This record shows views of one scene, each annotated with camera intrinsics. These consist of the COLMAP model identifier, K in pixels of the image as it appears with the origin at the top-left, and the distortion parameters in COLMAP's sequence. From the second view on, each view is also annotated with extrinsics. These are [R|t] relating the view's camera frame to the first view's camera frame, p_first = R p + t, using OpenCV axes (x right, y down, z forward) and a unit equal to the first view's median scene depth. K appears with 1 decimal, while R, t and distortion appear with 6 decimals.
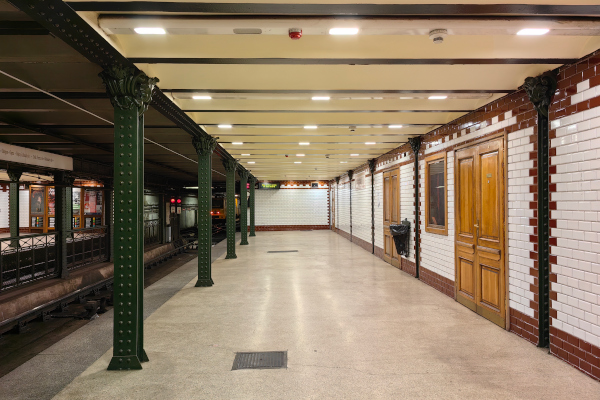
lens RADIAL K [[477.4, 0, 300.8], [0, 477.4, 199.8], [0, 0, 1]] dist [0.023948, -0.012666]
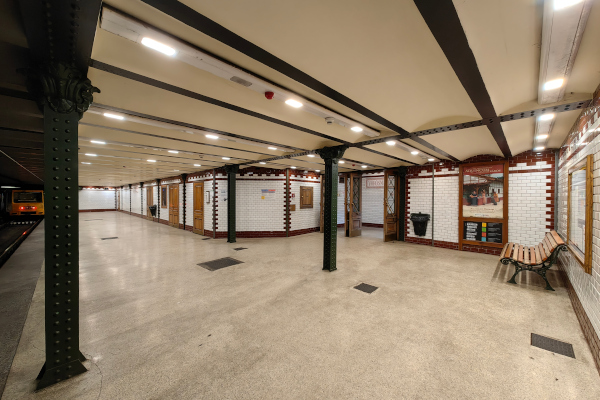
lens RADIAL K [[234.6, 0, 309.7], [0, 234.6, 201.3], [0, 0, 1]] dist [0.007378, -0.002705]
pose [[0.719047, 0.003154, 0.694954, -0.079307], [-0.017212, 0.999764, 0.013271, -0.010681], [-0.694748, -0.021504, 0.718932, -0.534345]]
